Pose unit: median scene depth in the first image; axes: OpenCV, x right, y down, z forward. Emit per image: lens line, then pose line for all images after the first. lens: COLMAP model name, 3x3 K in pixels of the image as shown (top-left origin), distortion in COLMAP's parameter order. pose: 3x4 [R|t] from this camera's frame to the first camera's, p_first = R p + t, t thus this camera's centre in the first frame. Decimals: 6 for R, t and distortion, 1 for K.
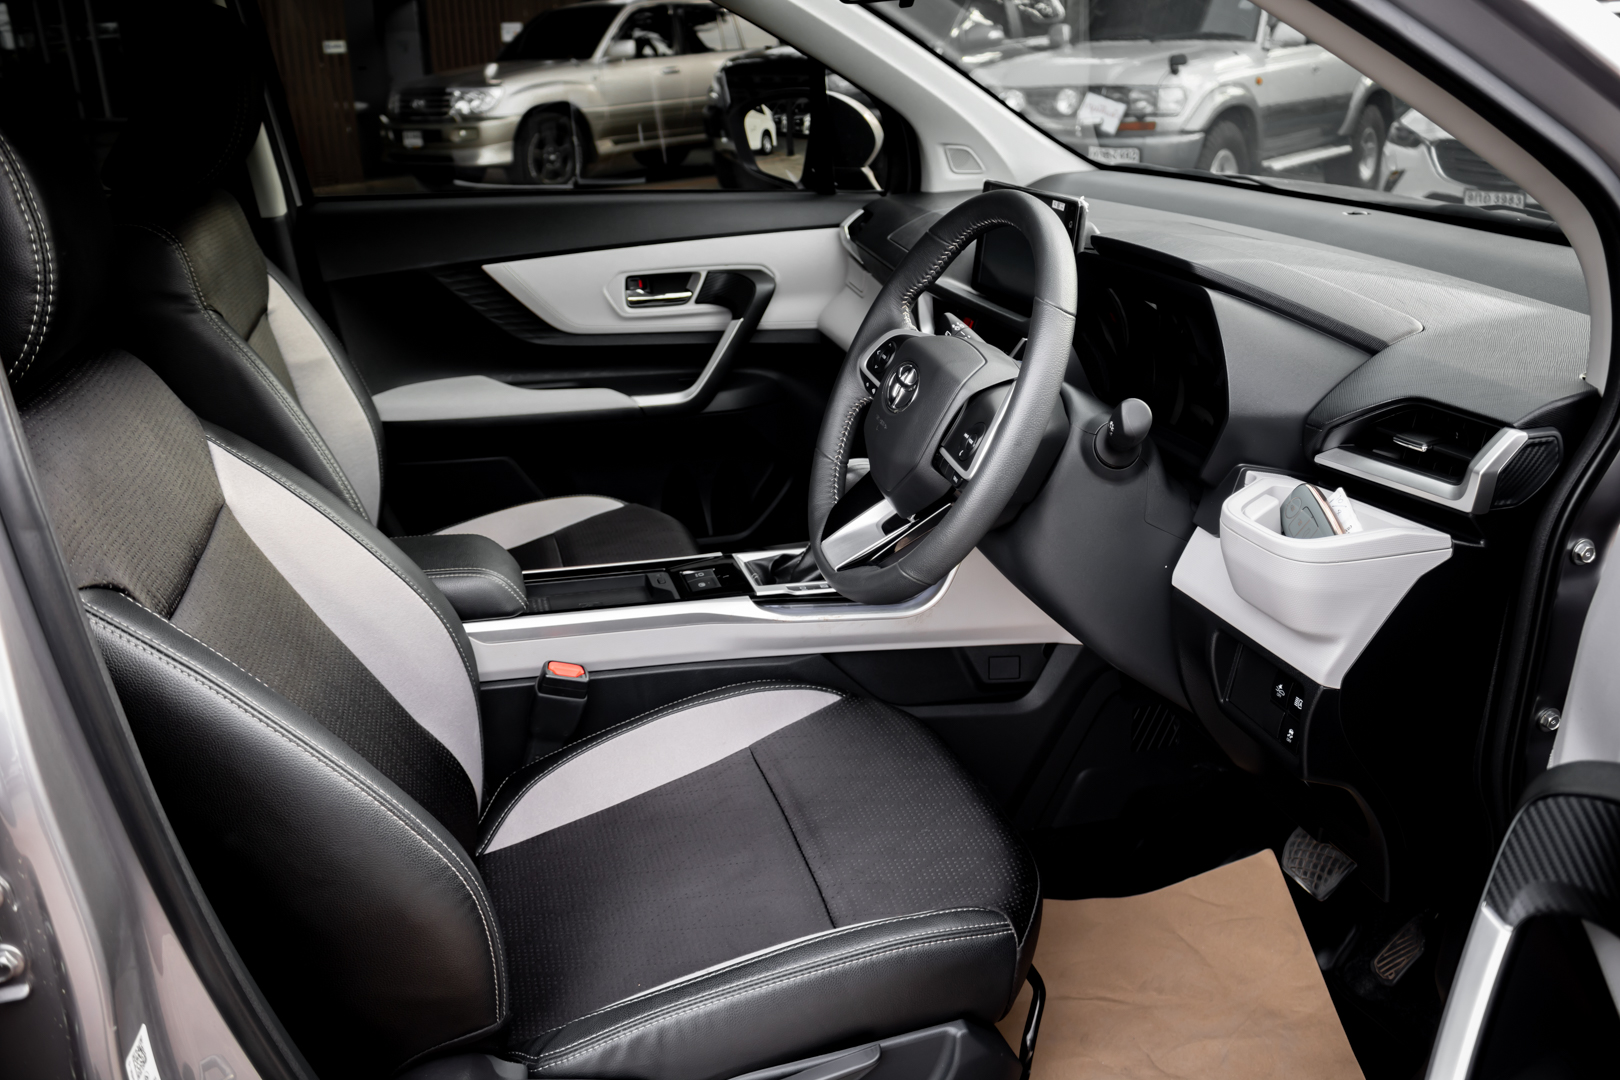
lens RADIAL K [[1329.7, 0, 810.0], [0, 1329.7, 540.0], [0, 0, 1]] dist [-0.101068, 0.002561]
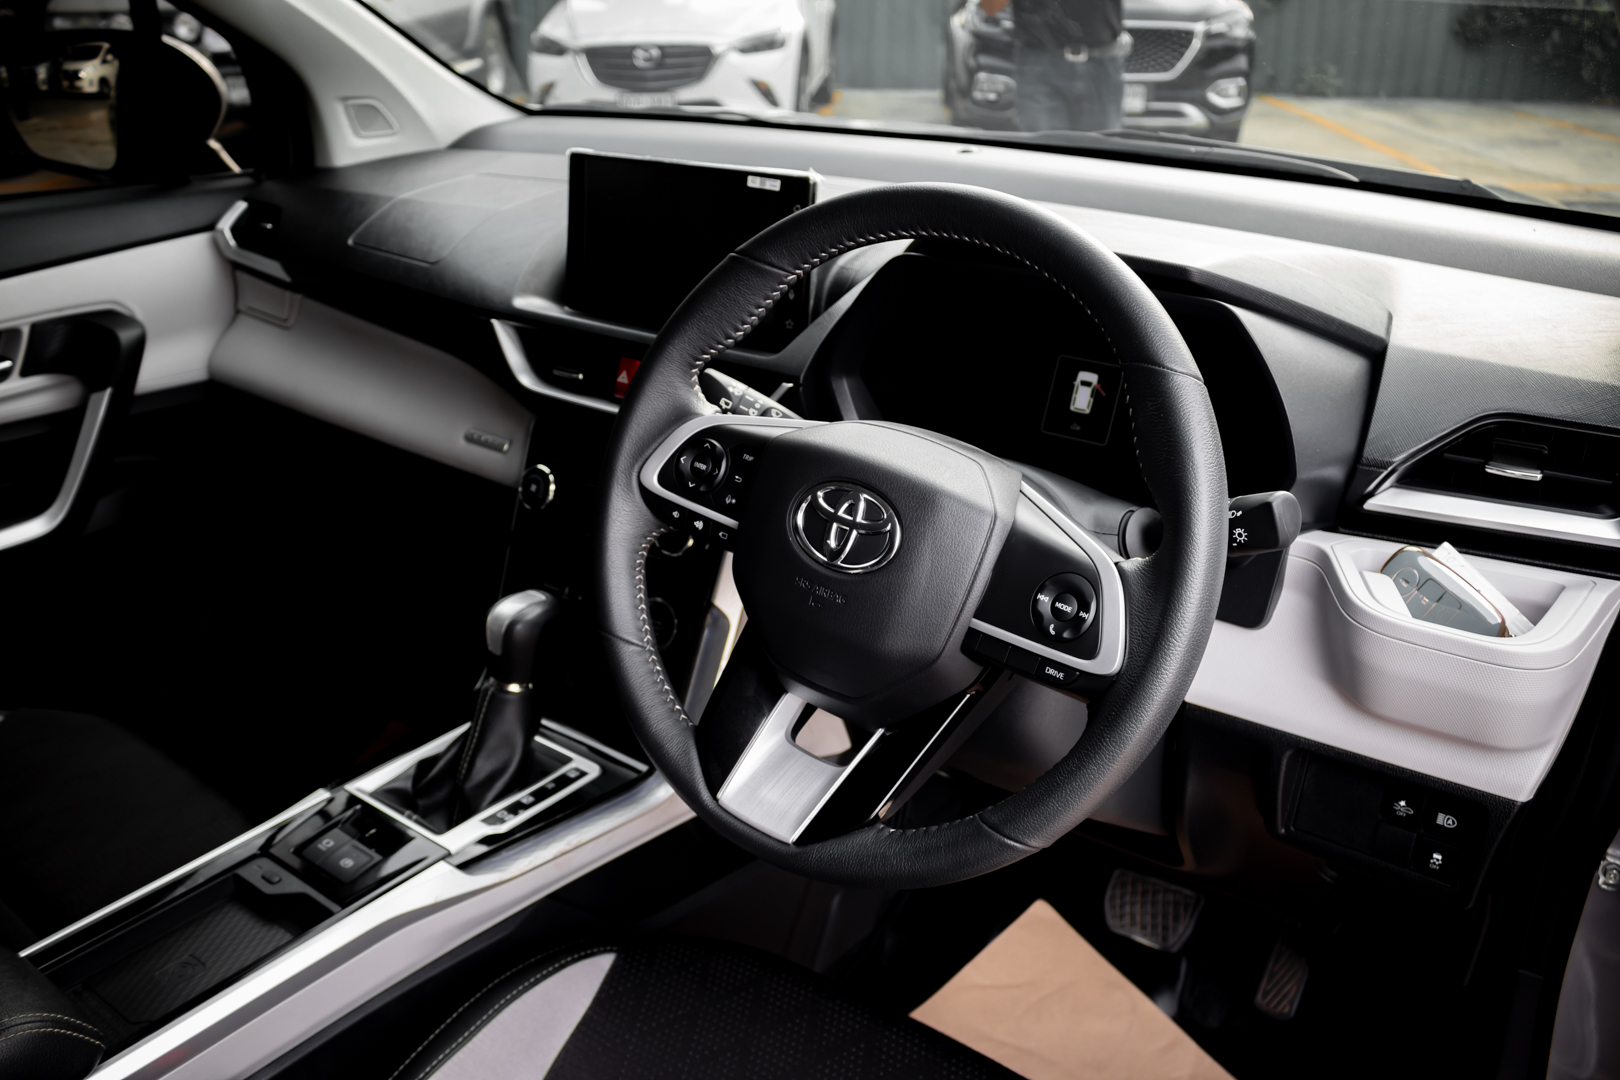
lens RADIAL K [[1329.7, 0, 810.0], [0, 1329.7, 540.0], [0, 0, 1]] dist [-0.101068, 0.002561]
pose [[0.793598, -0.237224, 0.560292, -0.203675], [0.204819, 0.971276, 0.121125, -0.132898], [-0.572932, 0.018634, 0.819391, 0.366846]]
